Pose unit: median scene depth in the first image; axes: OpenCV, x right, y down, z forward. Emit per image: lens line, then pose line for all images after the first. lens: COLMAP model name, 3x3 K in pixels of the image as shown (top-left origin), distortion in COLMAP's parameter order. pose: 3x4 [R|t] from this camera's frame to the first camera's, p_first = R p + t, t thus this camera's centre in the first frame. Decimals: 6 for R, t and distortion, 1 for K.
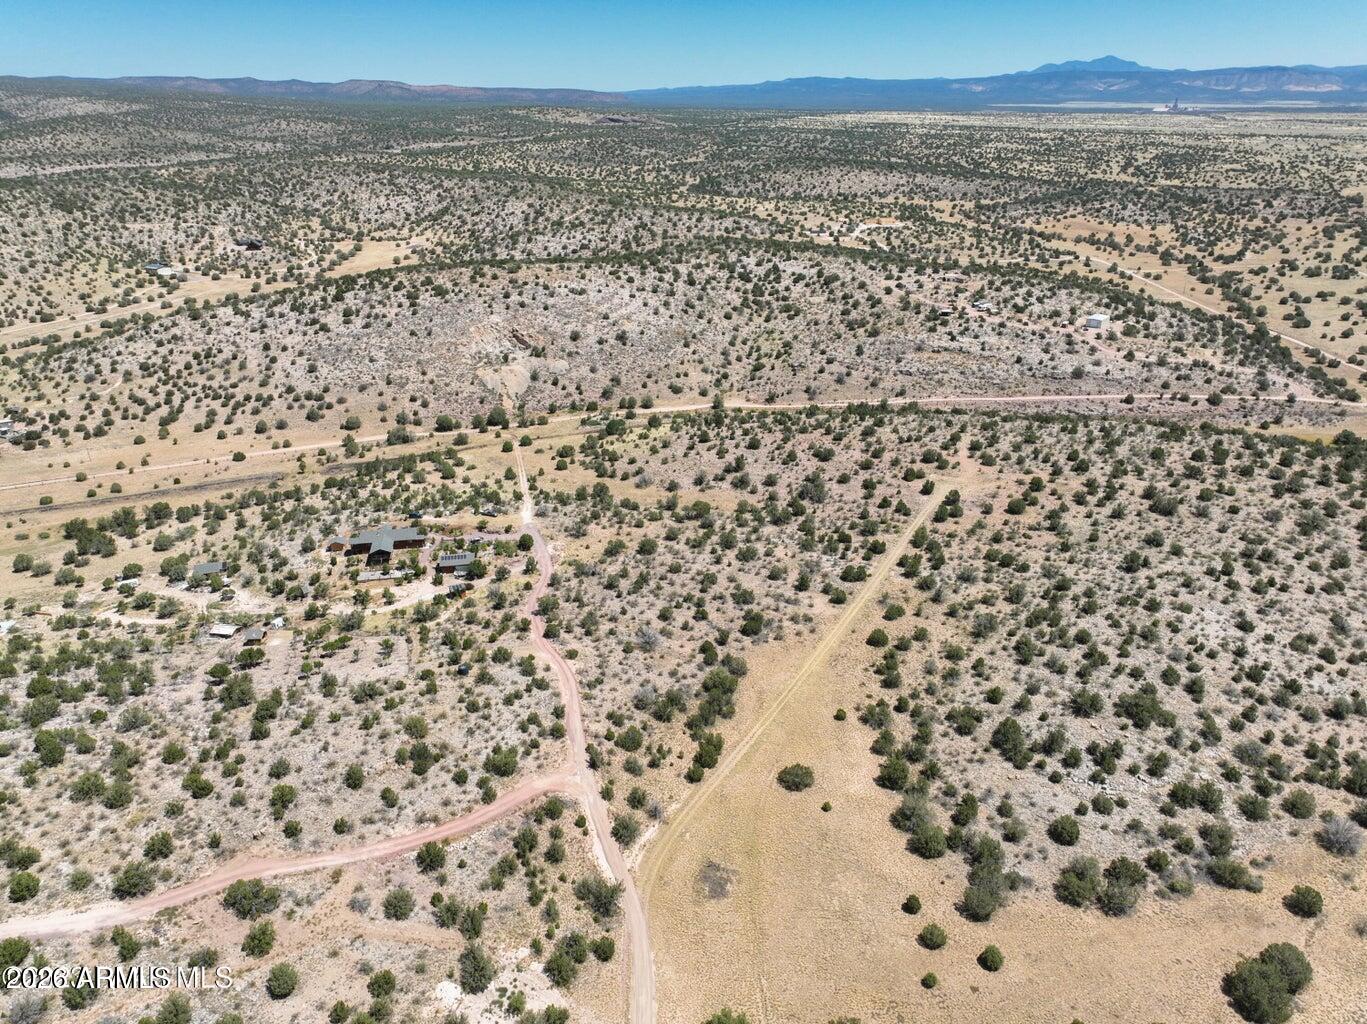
lens RADIAL K [[954.5, 0, 682.9], [0, 954.5, 519.2], [0, 0, 1]] dist [-0.001605, 0.018828]
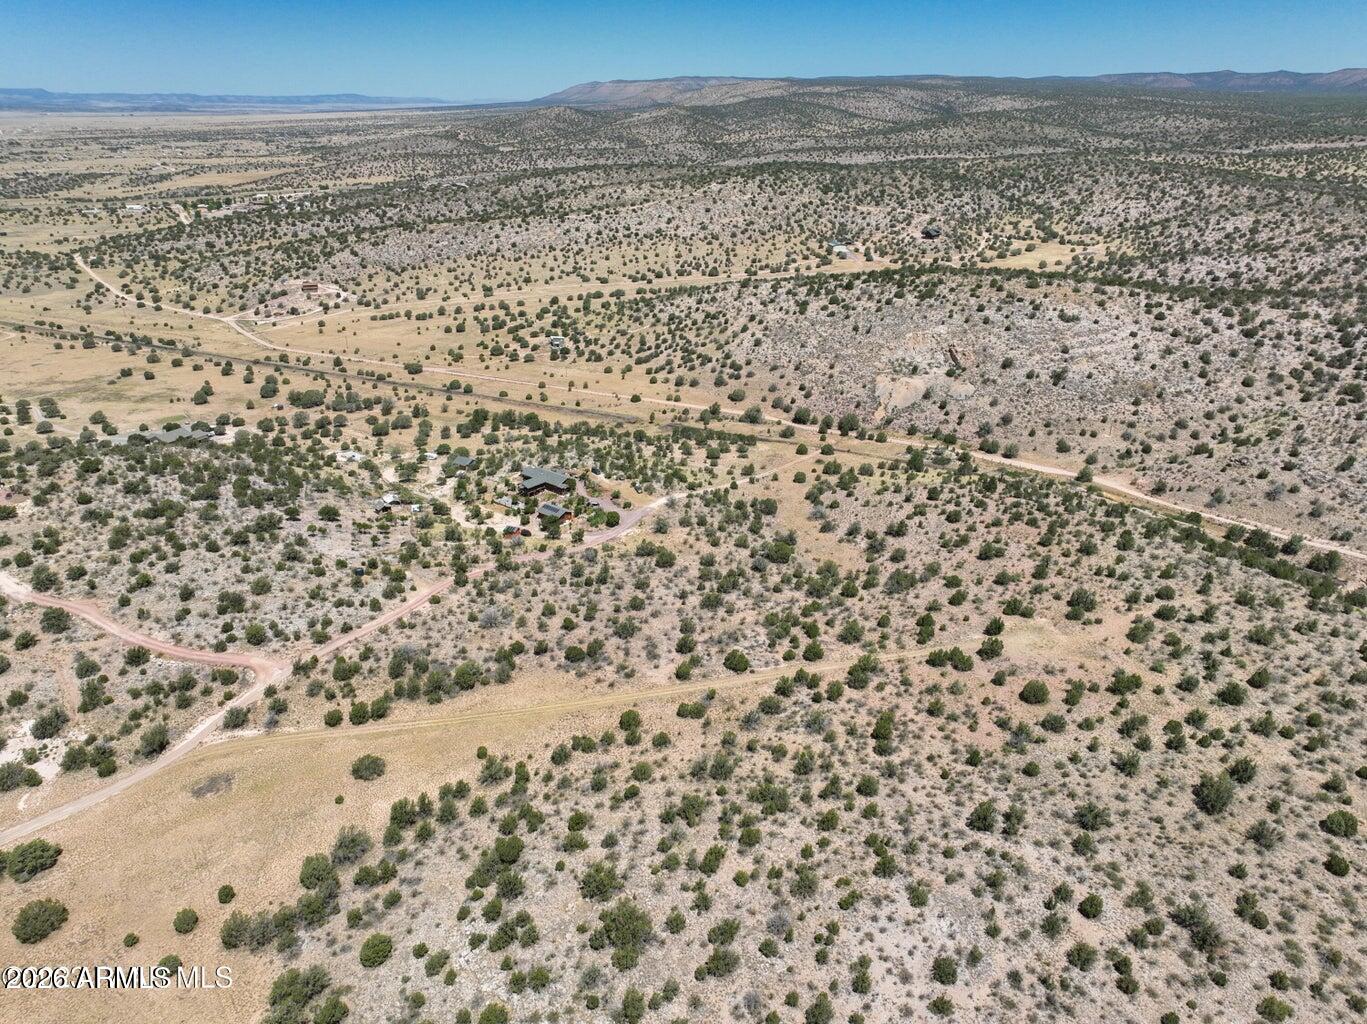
lens RADIAL K [[954.5, 0, 682.9], [0, 954.5, 519.2], [0, 0, 1]] dist [-0.001605, 0.018828]
pose [[0.631503, 0.312163, -0.709760, 0.569099], [-0.309208, 0.940829, 0.138675, -0.131119], [0.711052, 0.131889, 0.690659, 0.292971]]
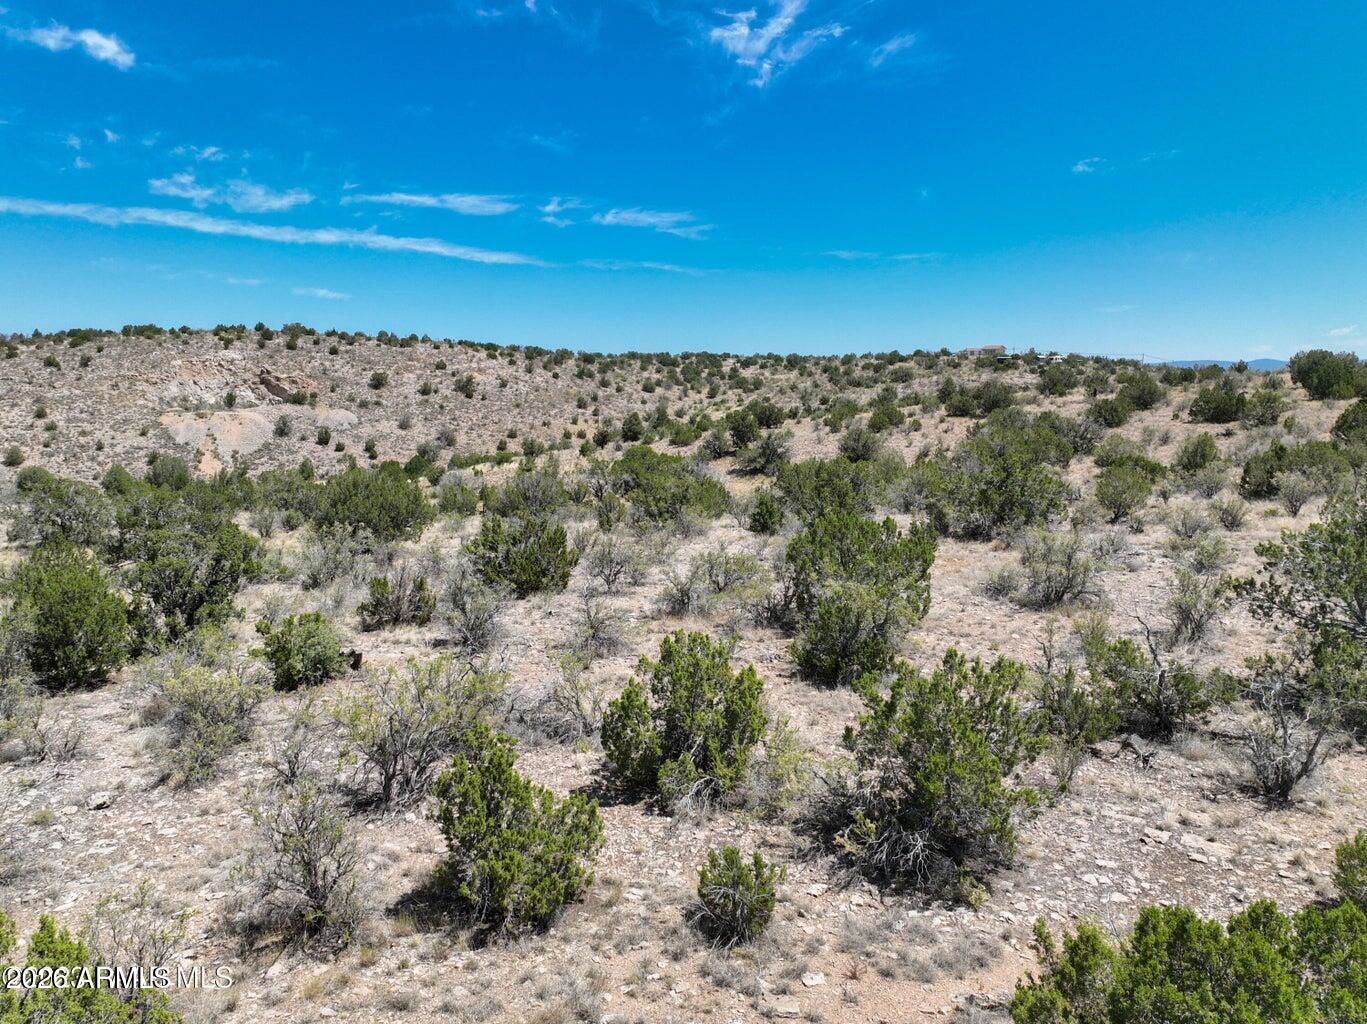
lens RADIAL K [[957.8, 0, 682.4], [0, 957.8, 510.1], [0, 0, 1]] dist [0.002564, 0.009774]
pose [[0.993795, -0.012917, 0.110470, -0.000752], [0.044001, 0.957863, -0.283836, 0.067219], [-0.102149, 0.286936, 0.952488, 0.728592]]
